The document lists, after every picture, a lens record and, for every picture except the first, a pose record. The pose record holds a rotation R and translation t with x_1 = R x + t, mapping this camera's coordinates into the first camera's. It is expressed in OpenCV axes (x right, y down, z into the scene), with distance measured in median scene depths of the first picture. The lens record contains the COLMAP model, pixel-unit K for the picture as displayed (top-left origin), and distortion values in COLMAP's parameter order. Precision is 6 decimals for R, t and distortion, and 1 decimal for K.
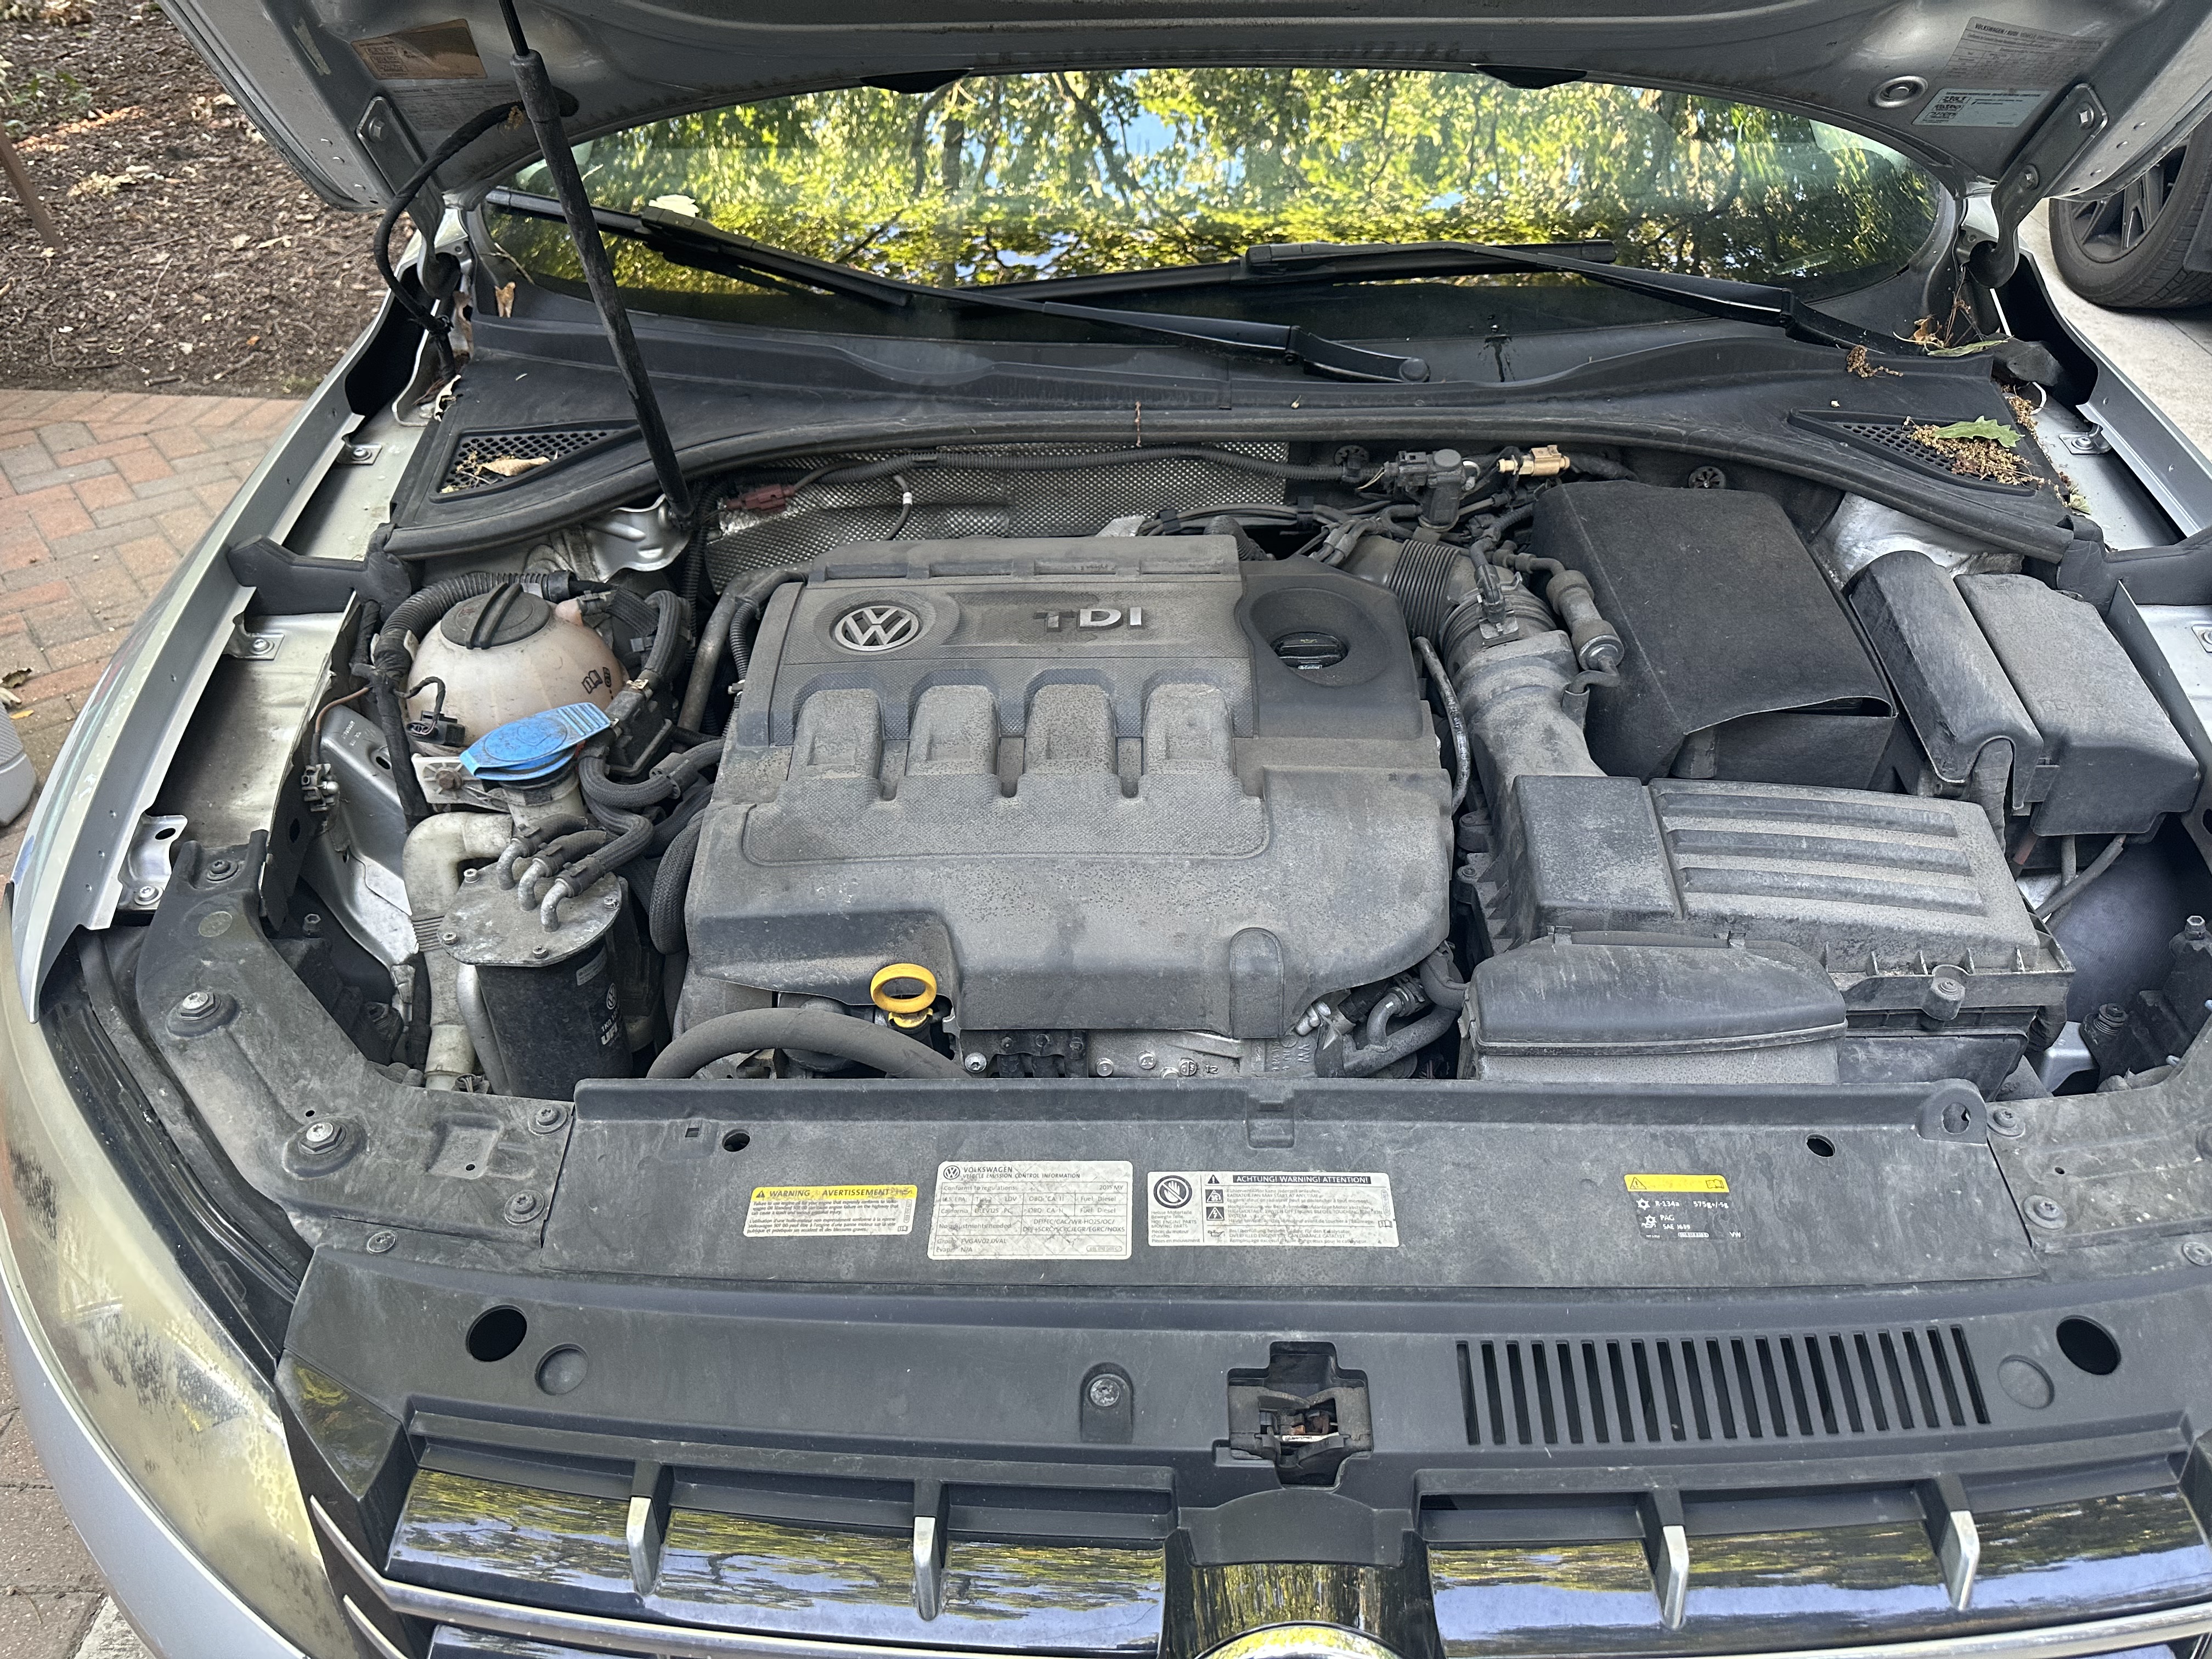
lens RADIAL K [[1563.7, 0, 1085.6], [0, 1563.7, 846.9], [0, 0, 1]] dist [0.043805, -0.055862]
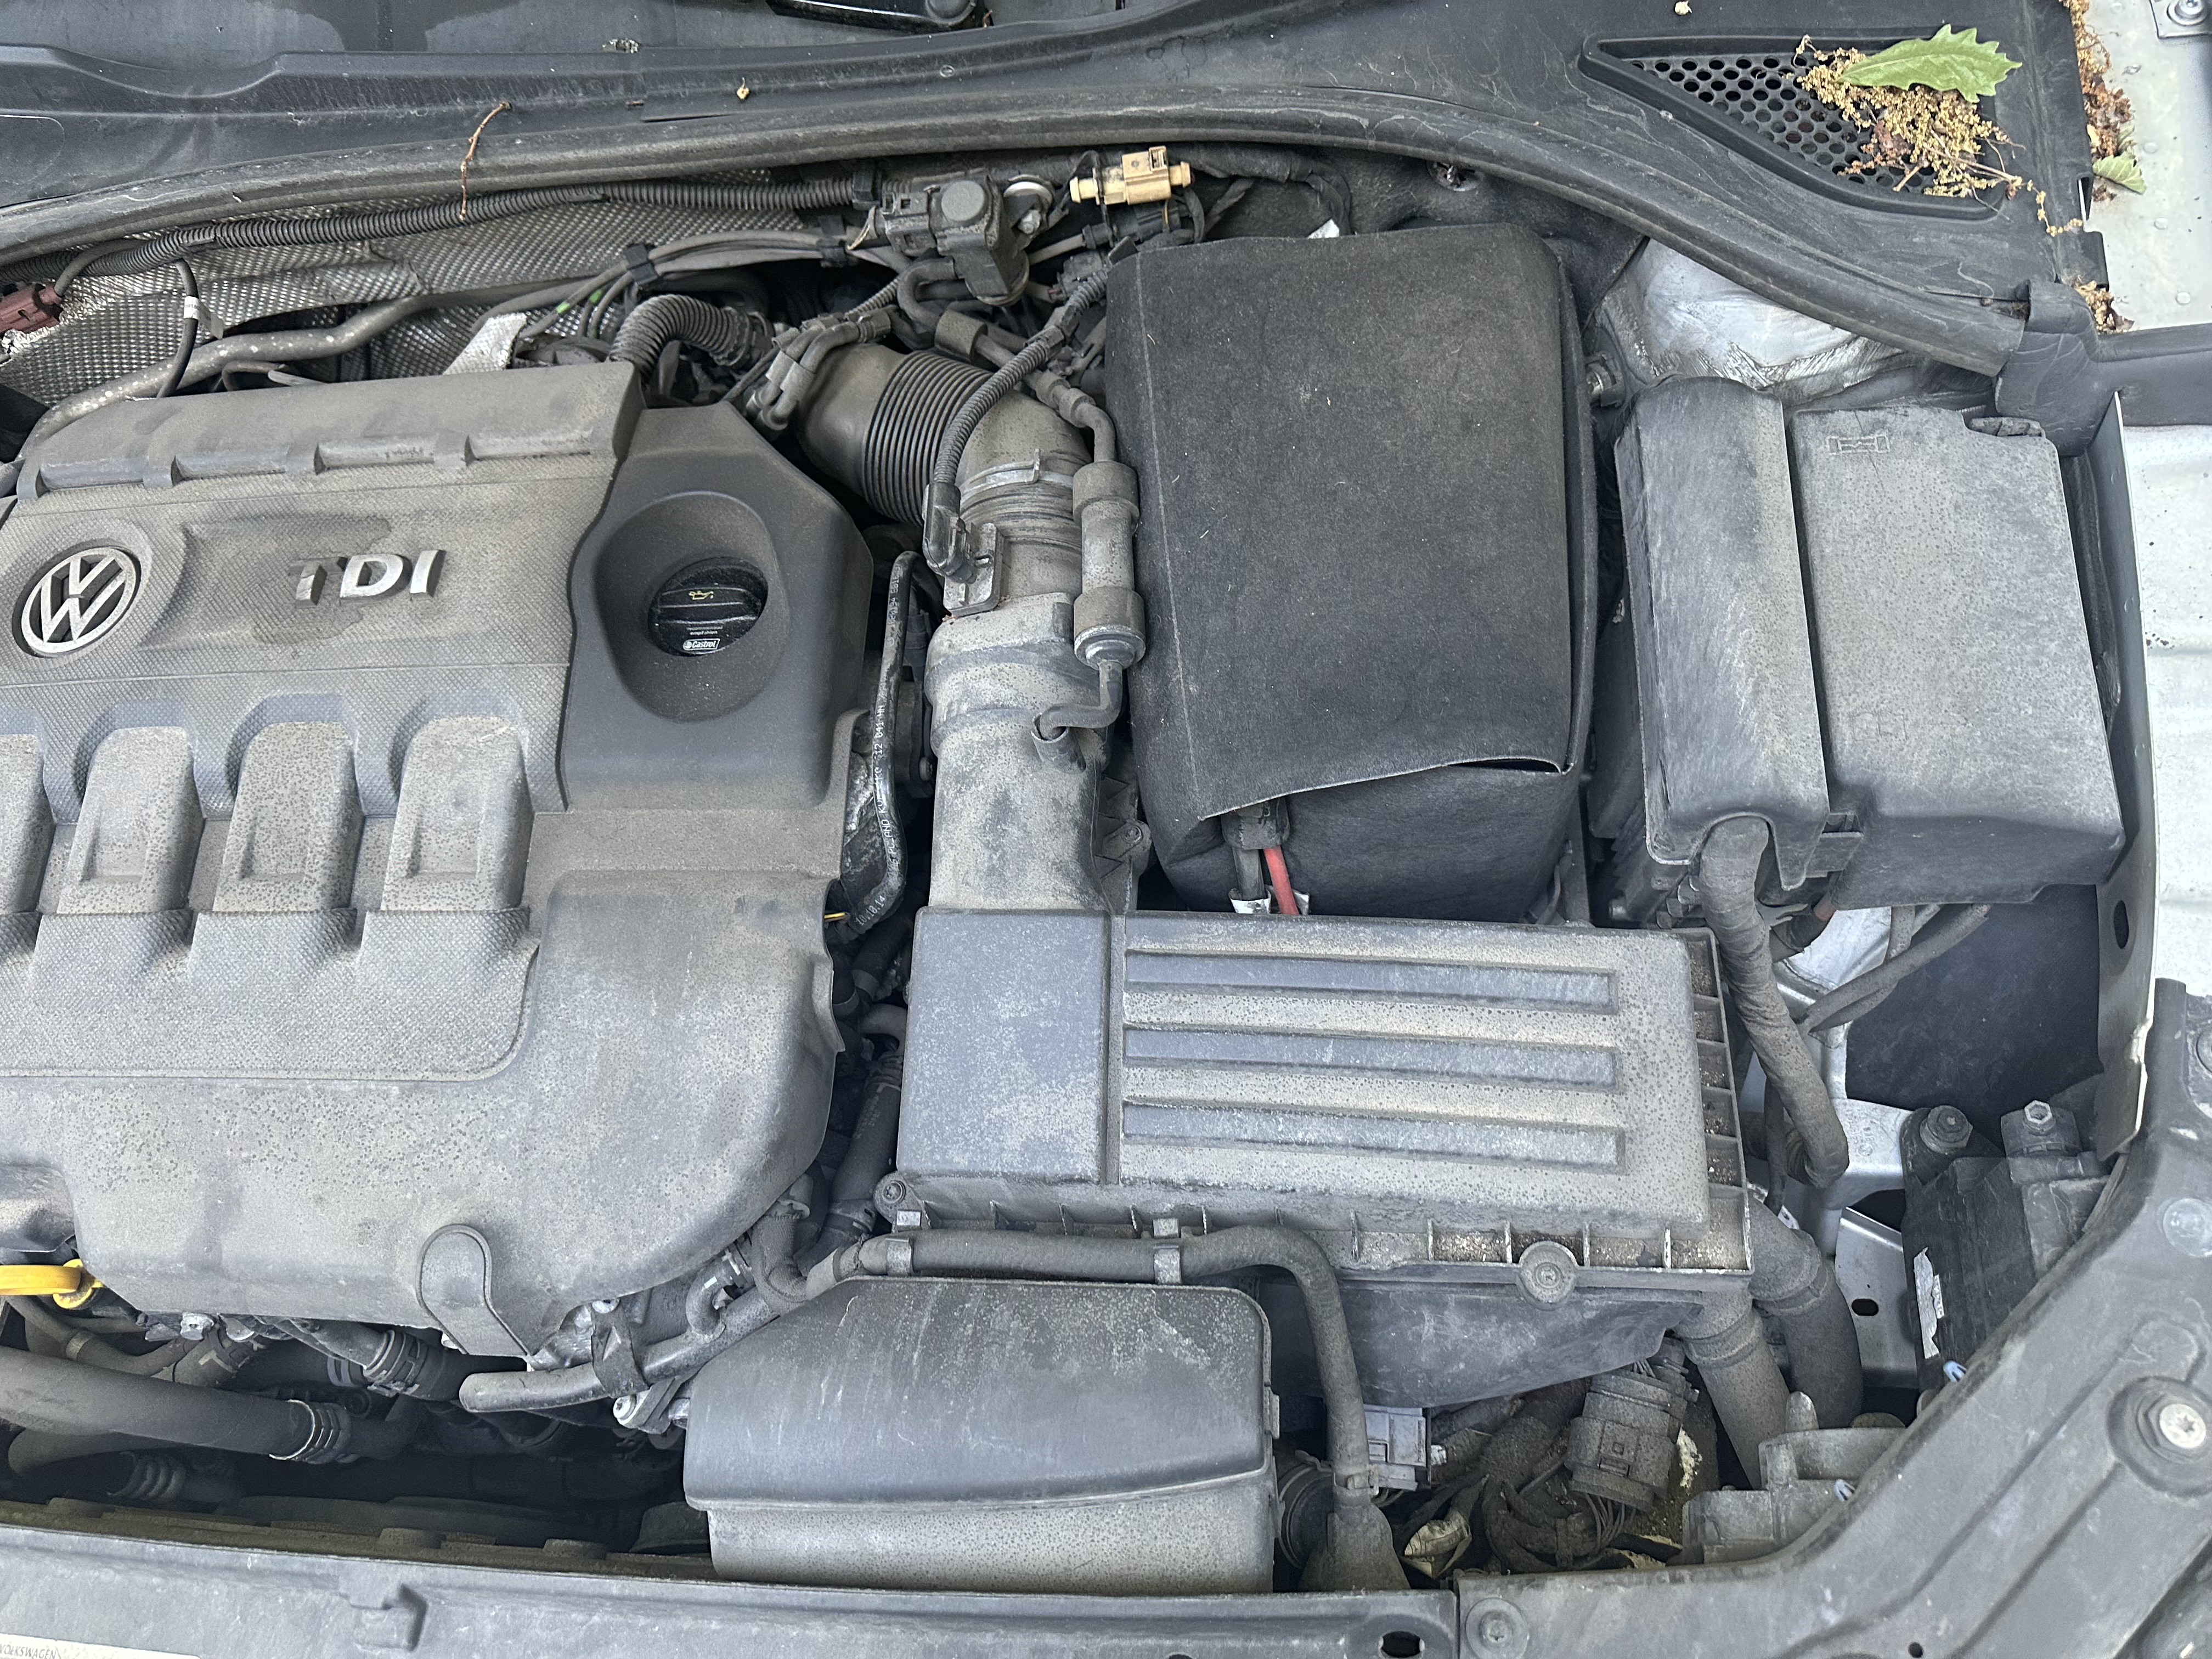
lens RADIAL K [[1563.7, 0, 1103.0], [0, 1563.7, 850.9], [0, 0, 1]] dist [0.043805, -0.055862]
pose [[0.989631, -0.019539, -0.142296, 0.408280], [0.075617, 0.913168, 0.400507, -0.290467], [0.122115, -0.407114, 0.905177, 0.421309]]
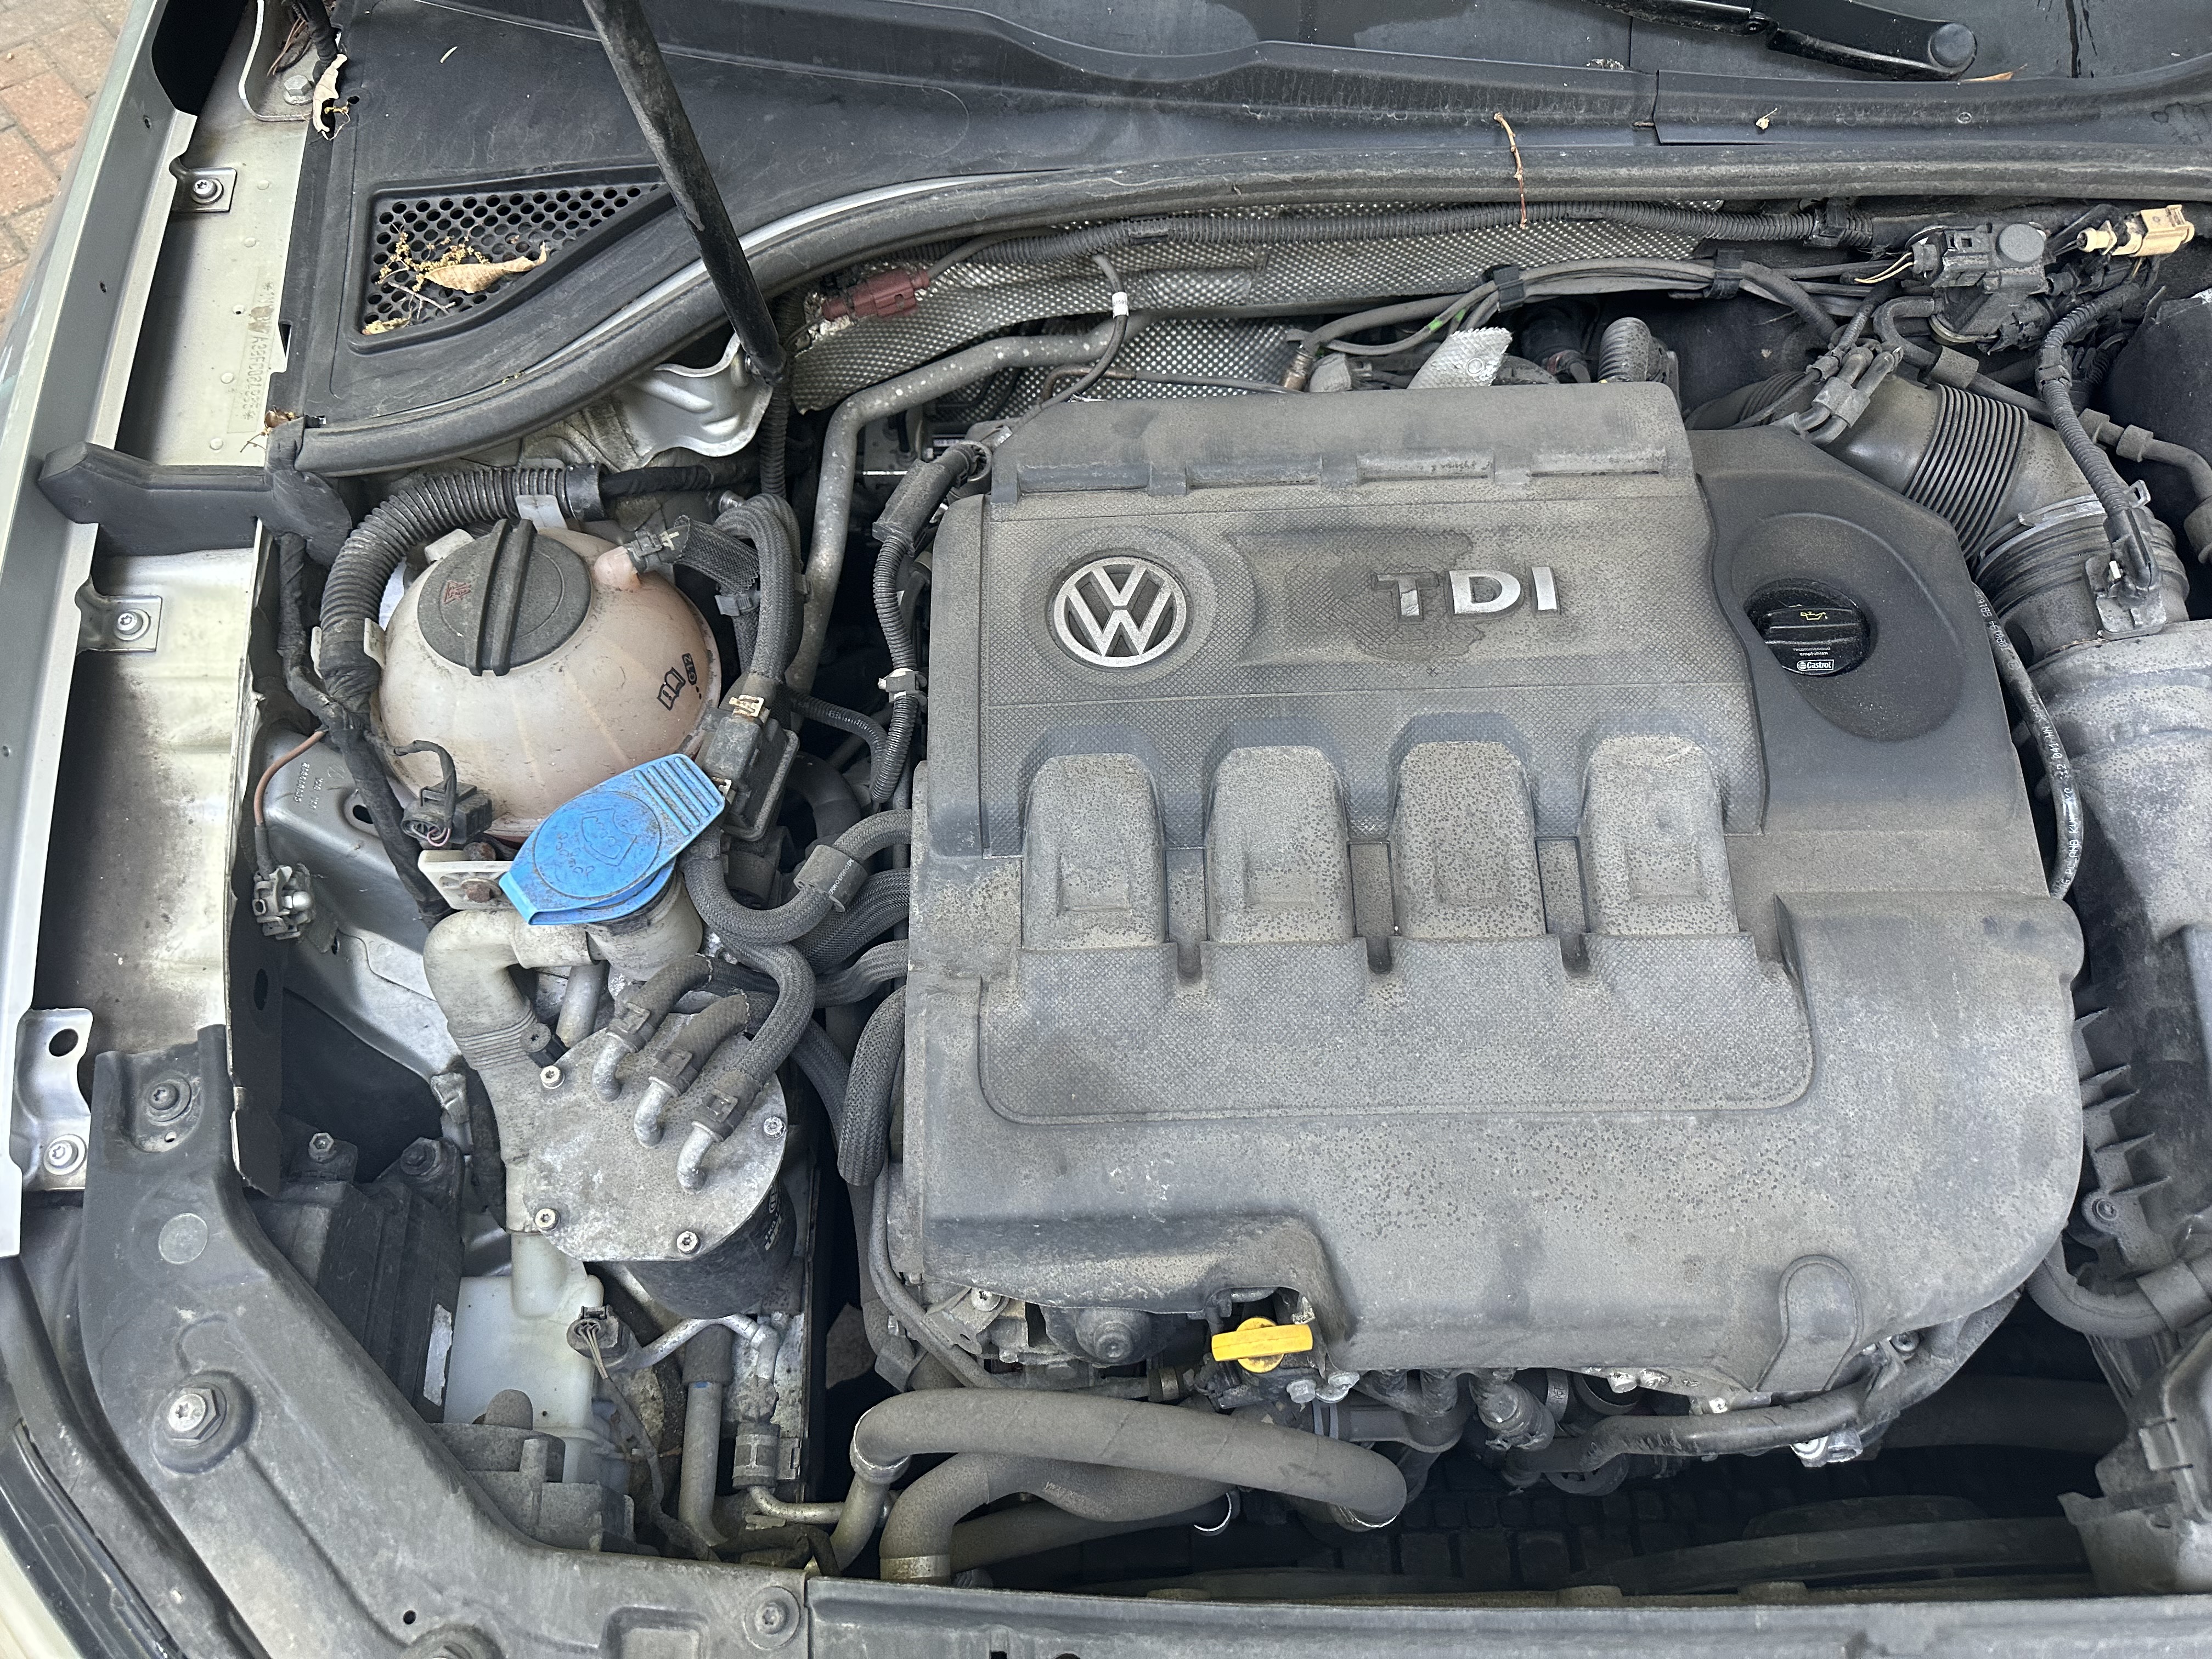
lens RADIAL K [[1563.7, 0, 1080.1], [0, 1563.7, 845.4], [0, 0, 1]] dist [0.043805, -0.055862]
pose [[0.999389, -0.026829, 0.022401, -0.174199], [0.016257, 0.924176, 0.381621, -0.305441], [-0.030941, -0.381023, 0.924048, 0.404701]]
